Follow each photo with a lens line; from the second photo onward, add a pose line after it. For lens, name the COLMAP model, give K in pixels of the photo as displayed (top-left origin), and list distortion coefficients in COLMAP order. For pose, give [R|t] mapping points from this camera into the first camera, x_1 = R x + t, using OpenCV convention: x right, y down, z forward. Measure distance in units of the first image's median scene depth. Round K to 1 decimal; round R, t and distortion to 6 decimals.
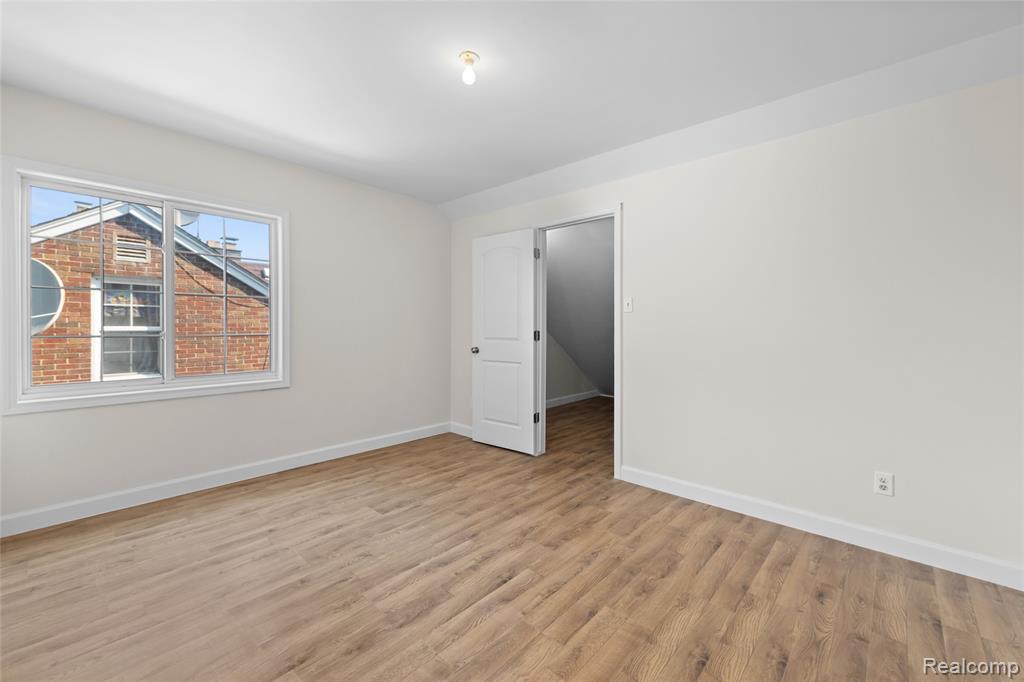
lens RADIAL K [[430.3, 0, 515.8], [0, 430.3, 320.0], [0, 0, 1]] dist [-0.000499, -0.000364]
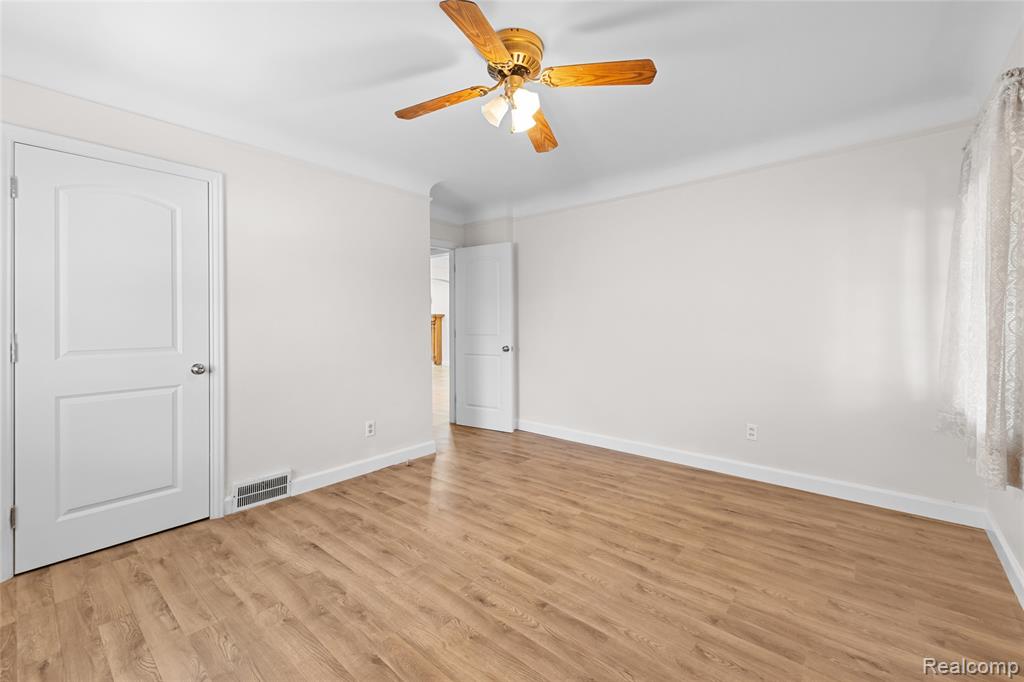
lens RADIAL K [[430.3, 0, 515.8], [0, 430.3, 320.0], [0, 0, 1]] dist [-0.000499, -0.000364]
pose [[0.009798, -0.008388, 0.999917, -0.585302], [0.007365, 0.999938, 0.008316, 0.007214], [-0.999925, 0.007283, 0.009859, 0.636914]]
